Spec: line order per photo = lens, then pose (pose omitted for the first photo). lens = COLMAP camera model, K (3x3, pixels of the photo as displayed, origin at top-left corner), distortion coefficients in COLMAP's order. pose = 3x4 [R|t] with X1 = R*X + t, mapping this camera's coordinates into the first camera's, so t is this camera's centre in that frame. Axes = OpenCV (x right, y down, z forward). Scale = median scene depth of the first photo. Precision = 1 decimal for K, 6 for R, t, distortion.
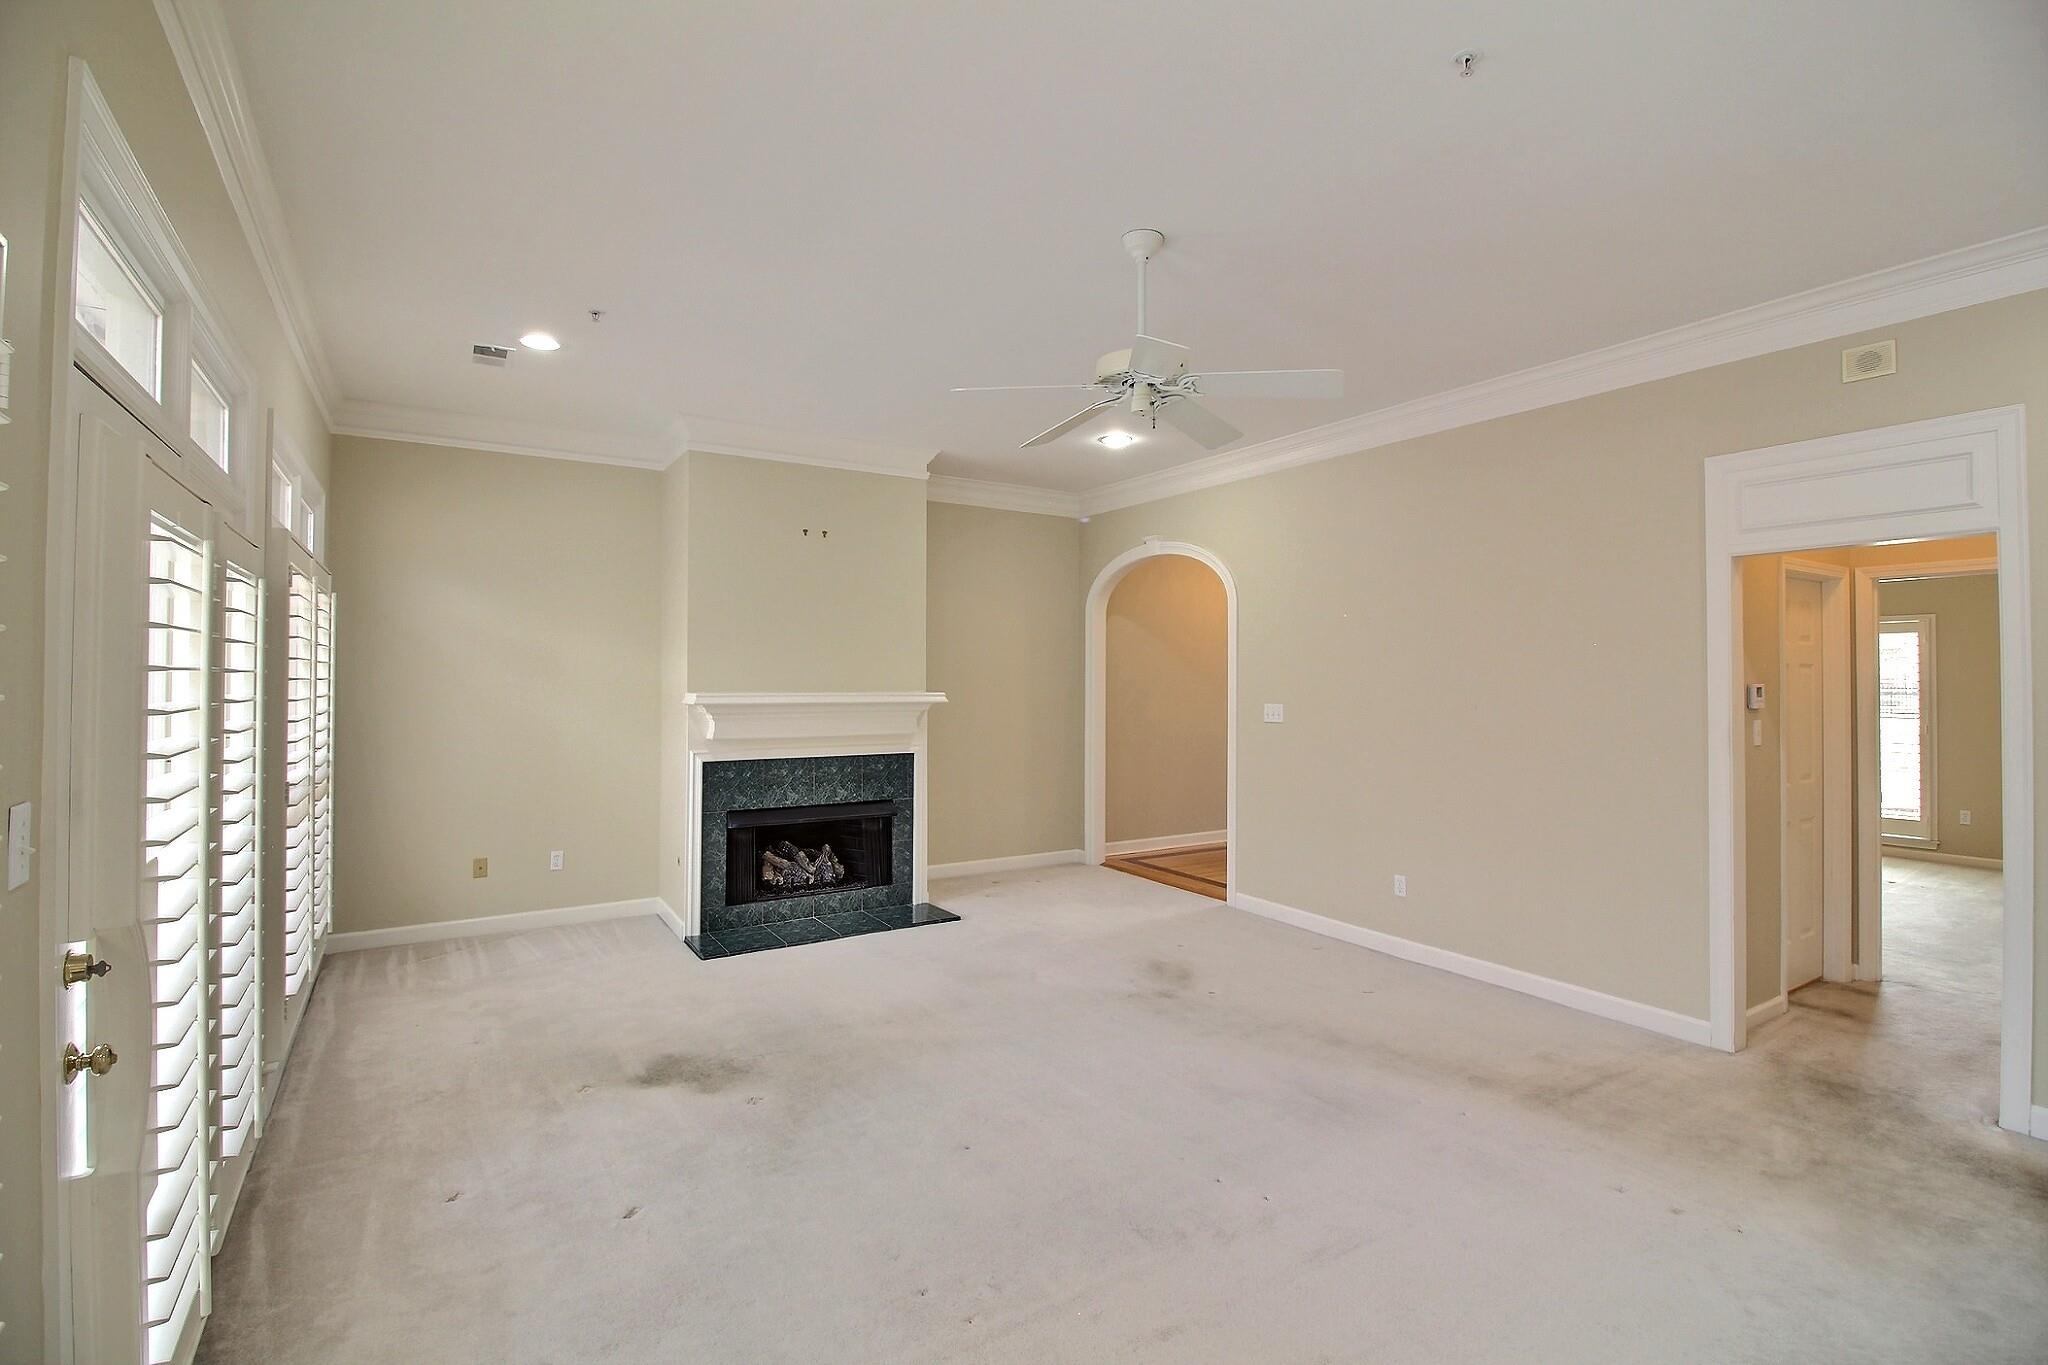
lens RADIAL K [[943.4, 0, 1020.5], [0, 943.4, 661.4], [0, 0, 1]] dist [-0.001445, -0.015423]
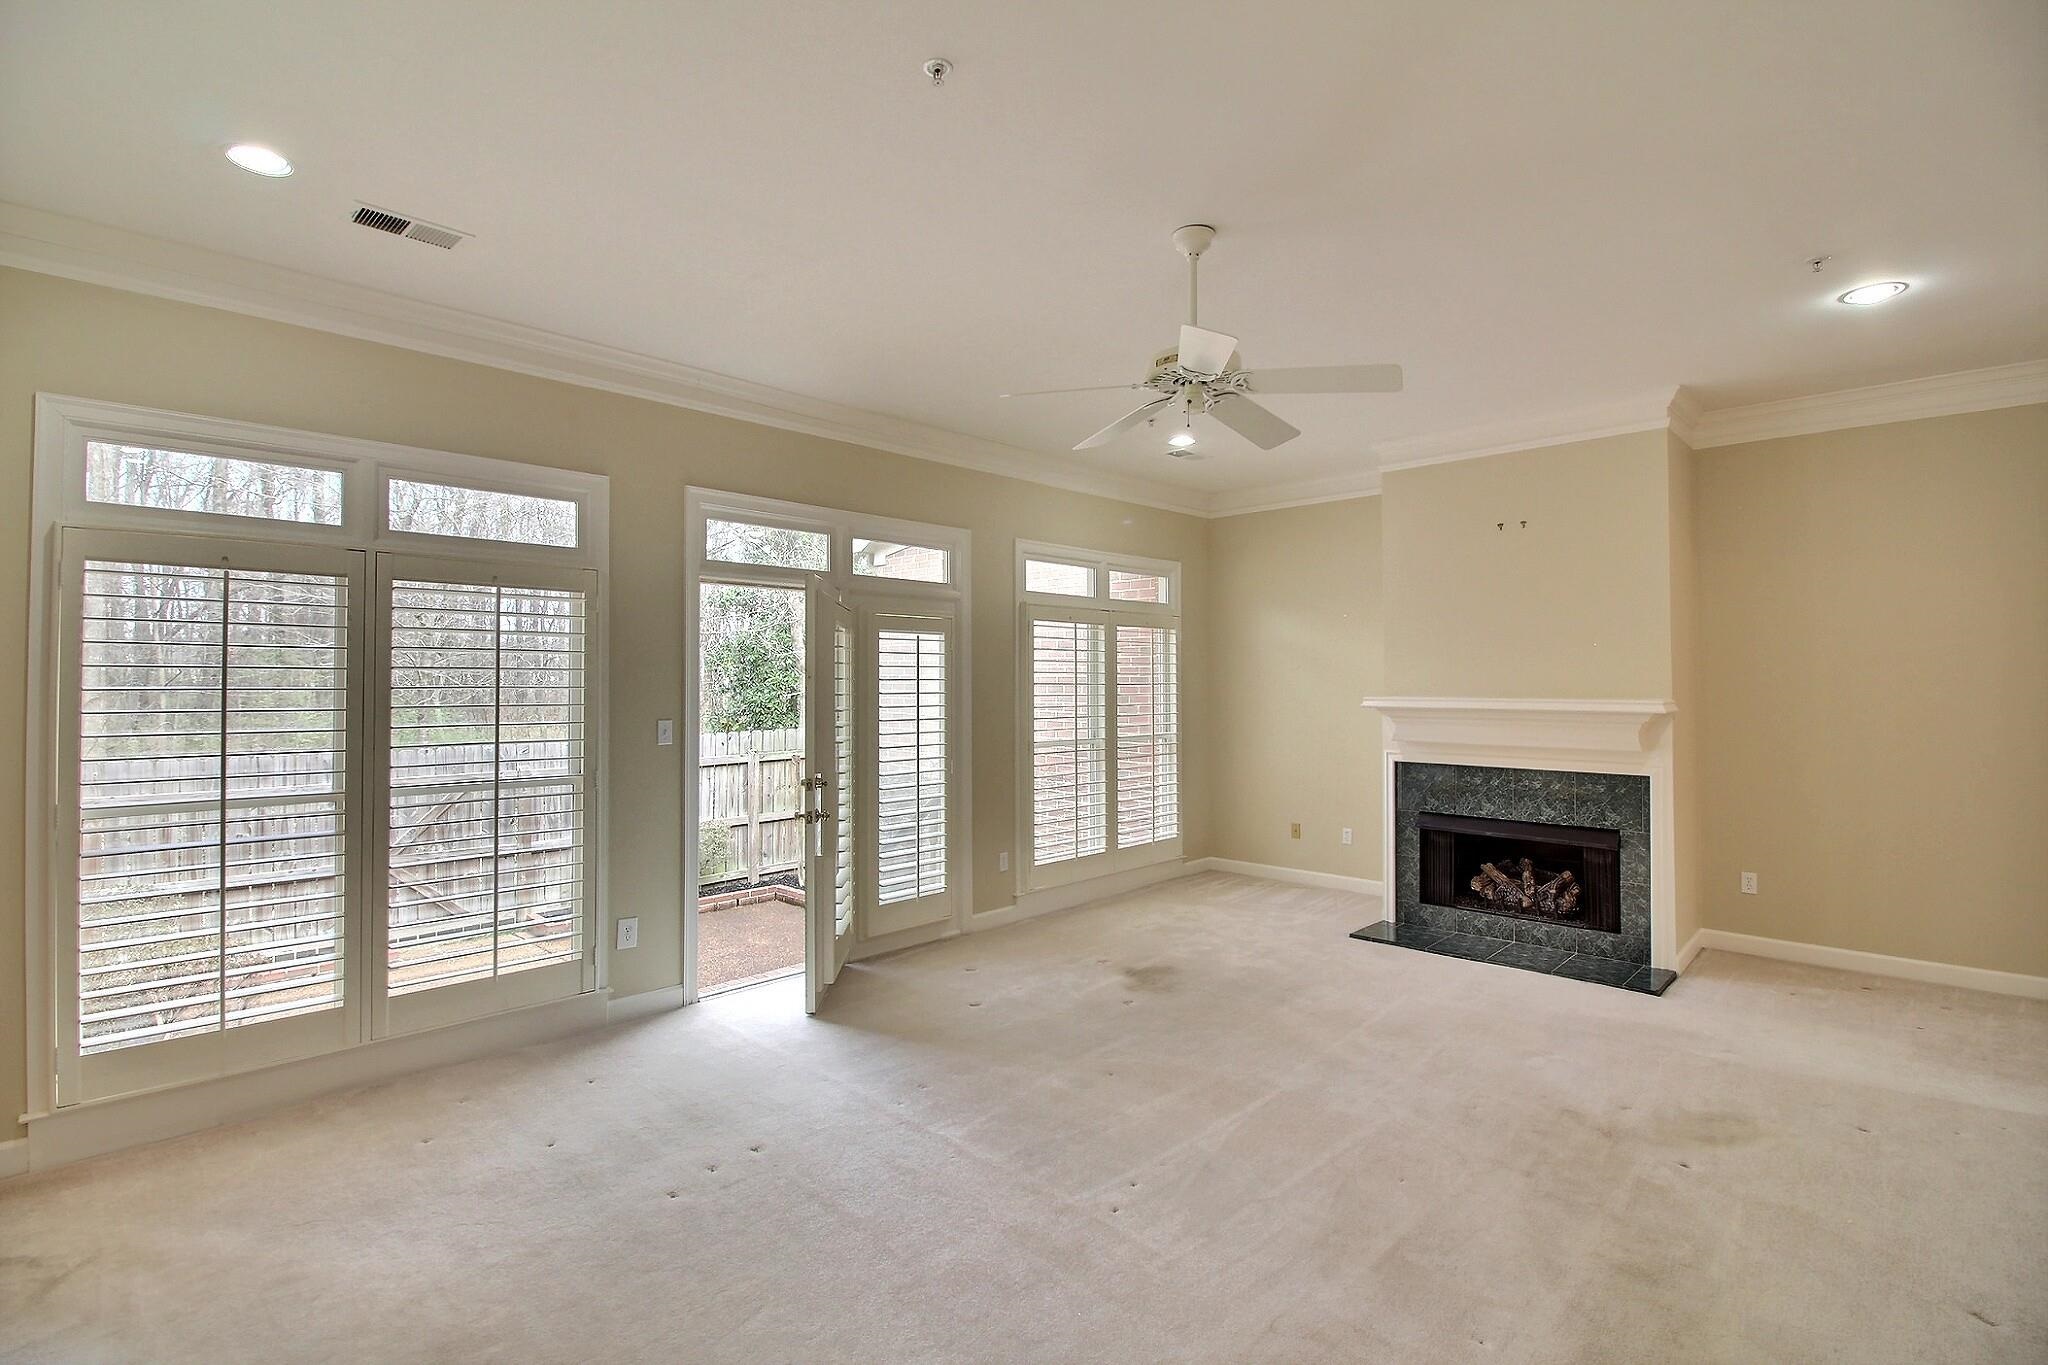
lens RADIAL K [[943.4, 0, 1020.5], [0, 943.4, 661.4], [0, 0, 1]] dist [-0.001445, -0.015423]
pose [[0.226022, -0.025041, -0.973800, 0.571934], [0.017384, 0.999614, -0.021670, 0.008816], [0.973967, -0.012031, 0.226370, 0.325152]]
